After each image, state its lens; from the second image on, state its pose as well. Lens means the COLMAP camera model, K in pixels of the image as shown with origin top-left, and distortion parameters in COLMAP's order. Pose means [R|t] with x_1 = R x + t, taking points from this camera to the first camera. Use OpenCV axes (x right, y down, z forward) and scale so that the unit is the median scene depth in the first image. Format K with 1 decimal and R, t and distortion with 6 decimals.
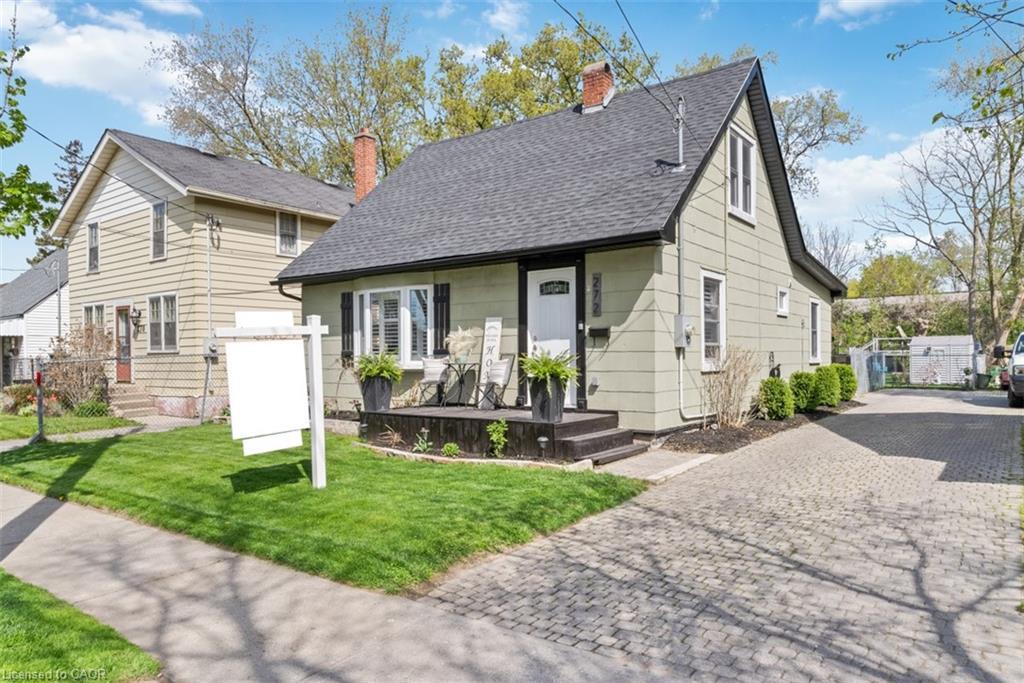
lens RADIAL K [[669.6, 0, 512.4], [0, 669.6, 345.4], [0, 0, 1]] dist [-0.000617, -0.000214]
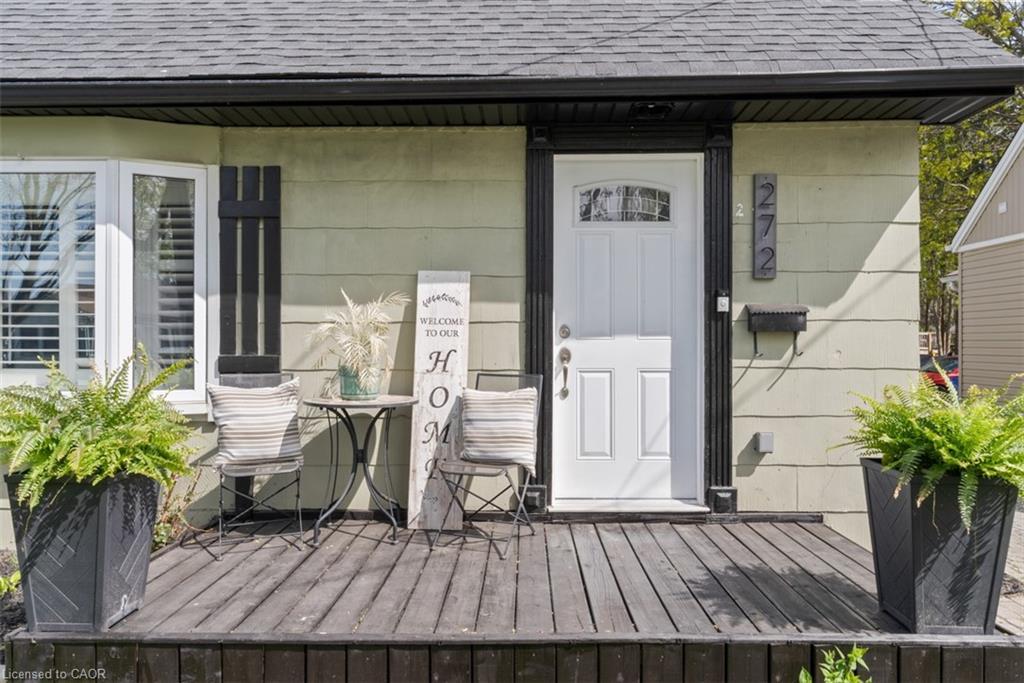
lens RADIAL K [[669.6, 0, 510.3], [0, 669.6, 342.6], [0, 0, 1]] dist [-0.000617, -0.000214]
pose [[0.811943, 0.010966, 0.583634, -0.218576], [-0.015033, 0.999885, 0.002127, -0.004160], [-0.583544, -0.010501, 0.812014, 0.706572]]
